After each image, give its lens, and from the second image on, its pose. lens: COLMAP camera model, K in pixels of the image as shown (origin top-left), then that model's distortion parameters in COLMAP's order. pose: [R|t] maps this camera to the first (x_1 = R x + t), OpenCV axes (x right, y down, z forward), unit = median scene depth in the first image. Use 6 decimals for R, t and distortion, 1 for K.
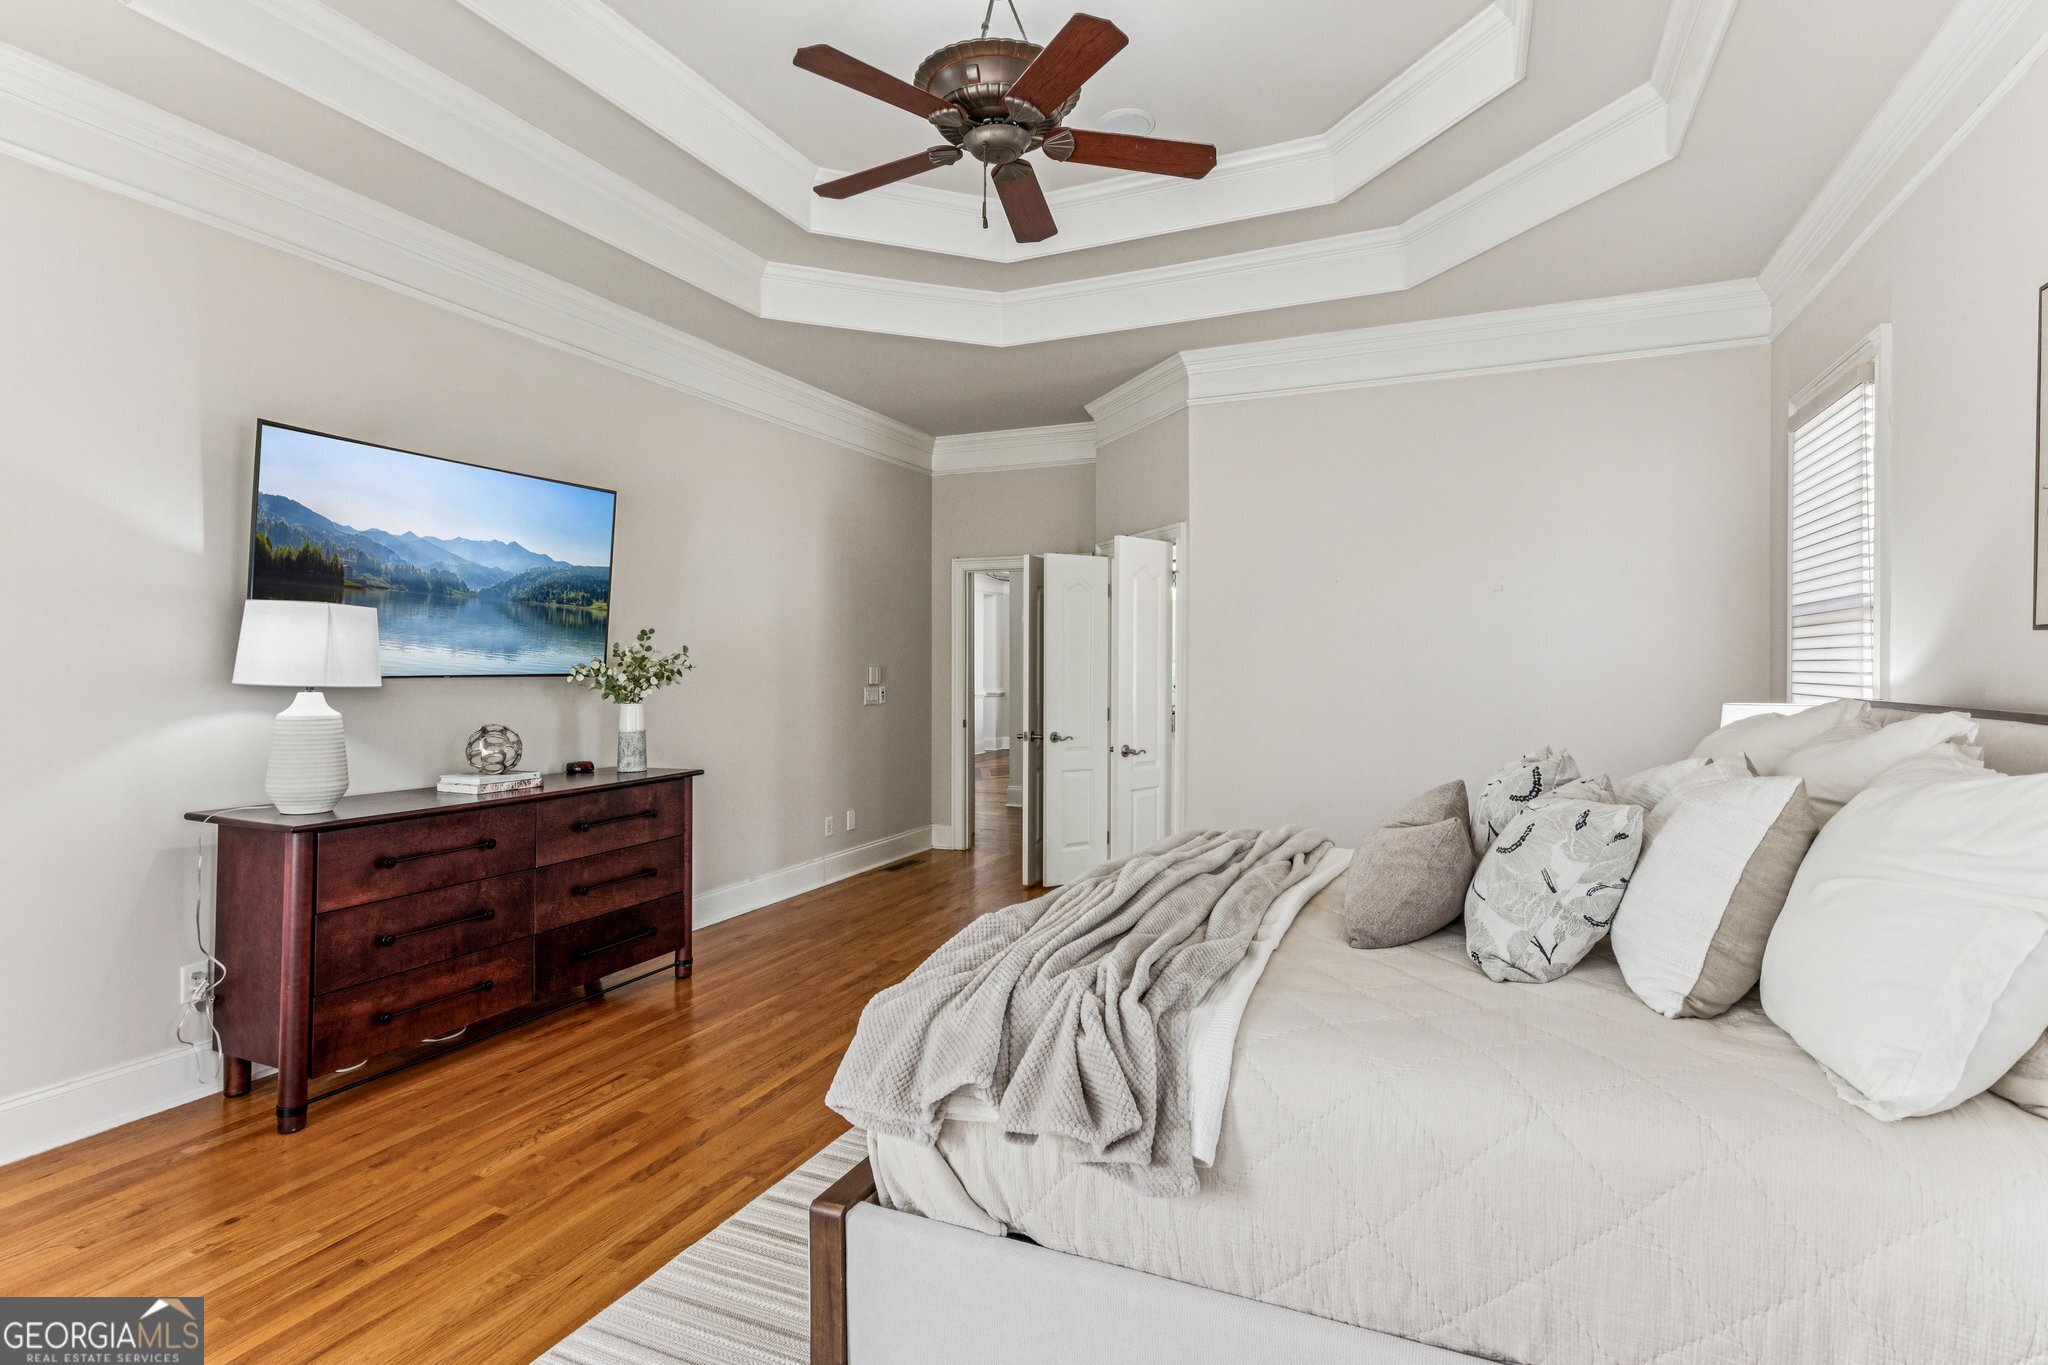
lens RADIAL K [[1004.4, 0, 1026.1], [0, 1004.4, 656.4], [0, 0, 1]] dist [-0.000634, 0.000322]
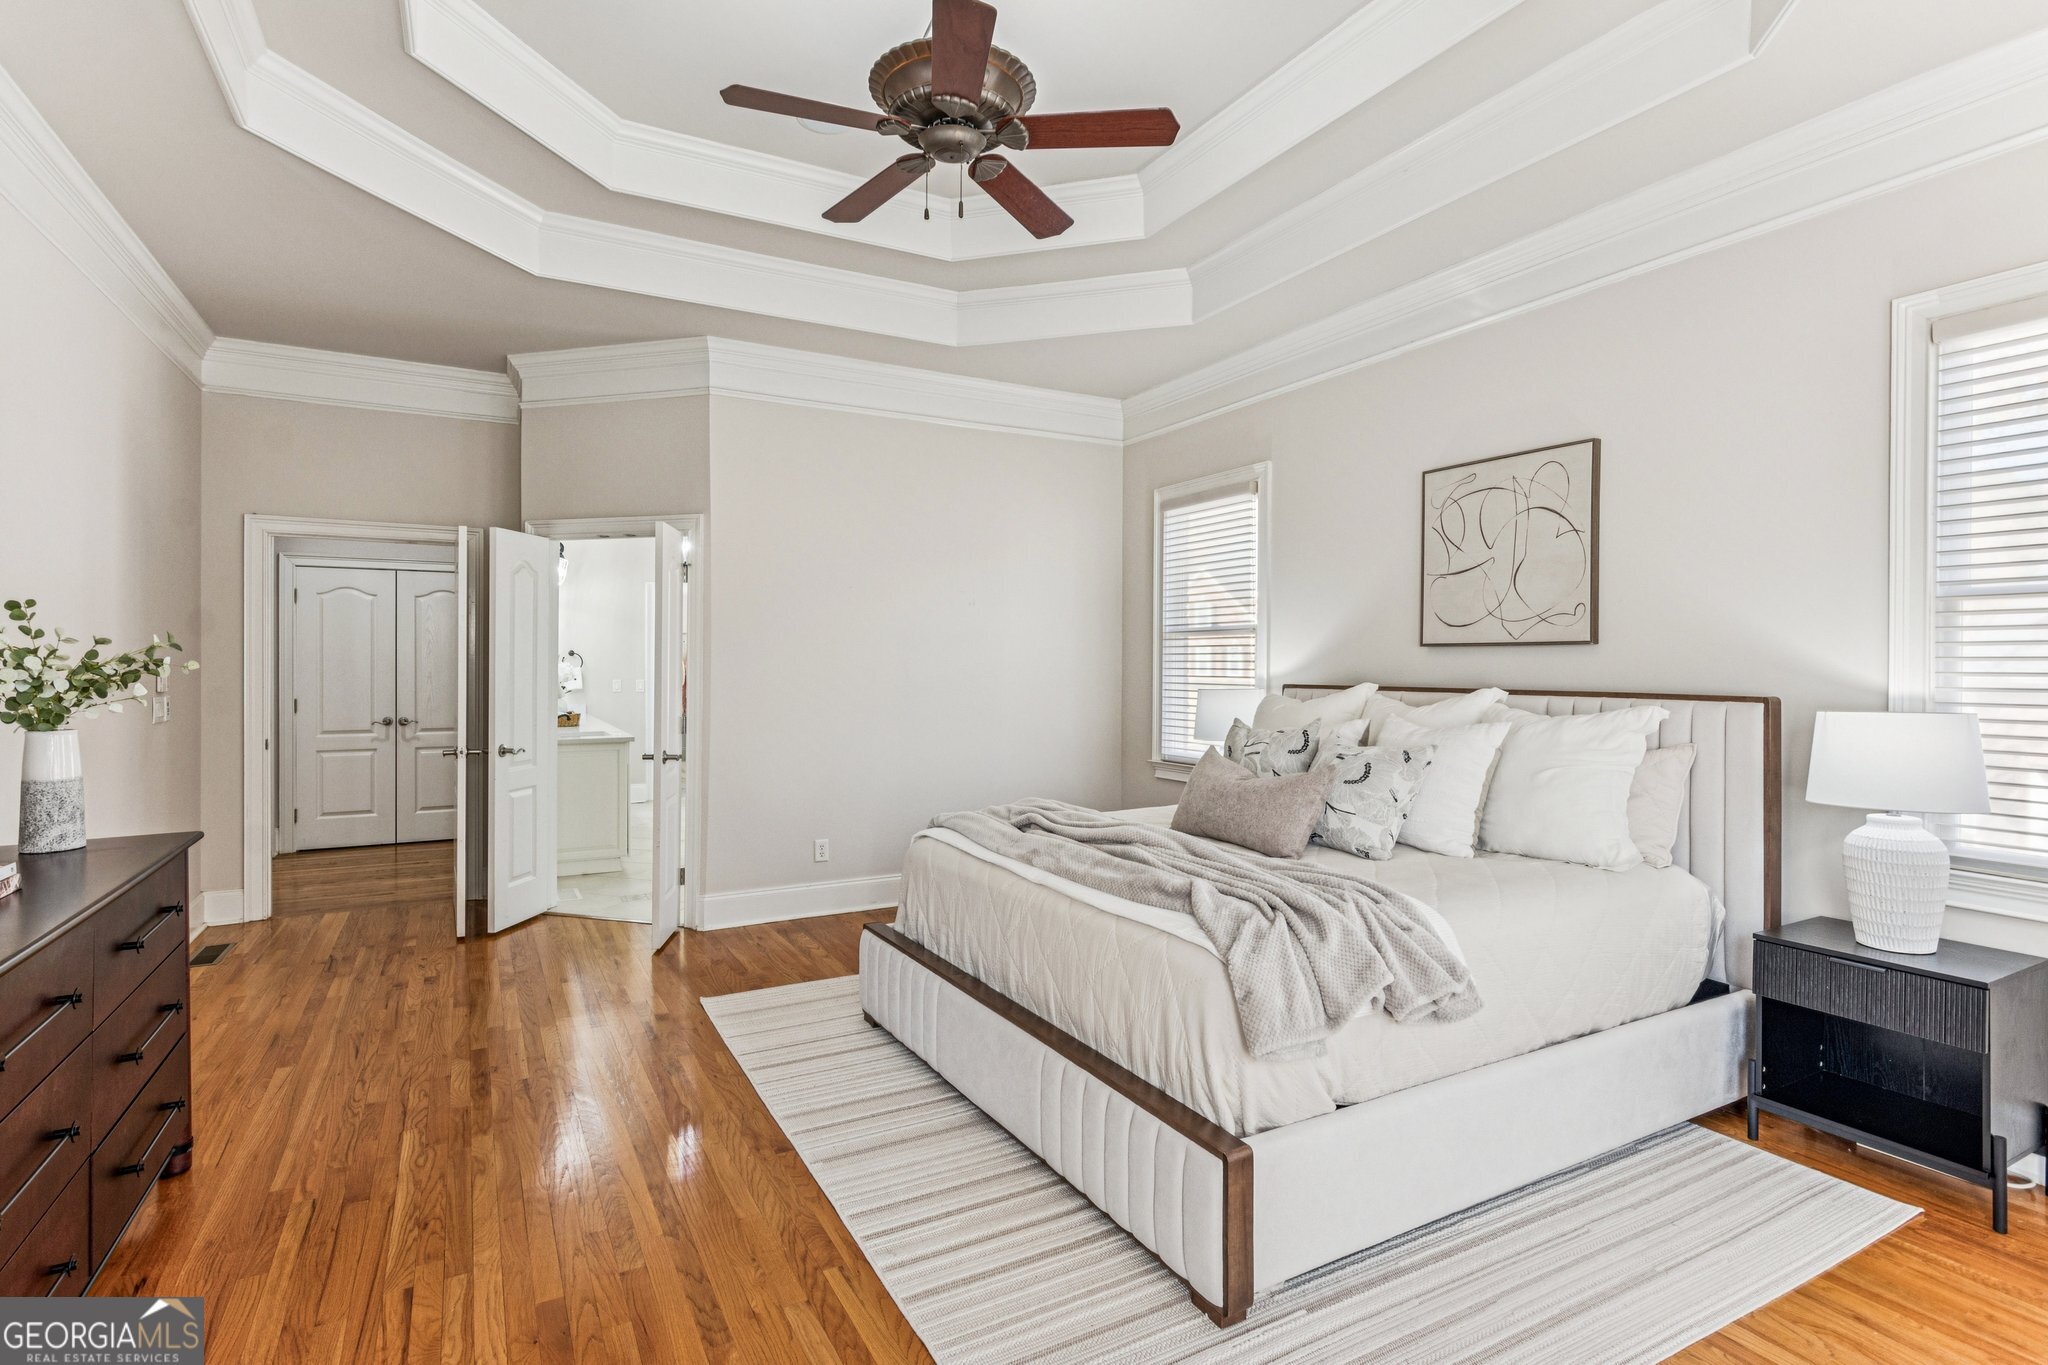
lens RADIAL K [[997.2, 0, 1031.2], [0, 997.2, 662.0], [0, 0, 1]] dist [-0.002036, -0.000302]
pose [[0.603753, 0.002256, 0.797169, -0.511104], [-0.007981, 0.999963, 0.003215, 0.001990], [-0.797132, -0.008303, 0.603748, 0.219227]]
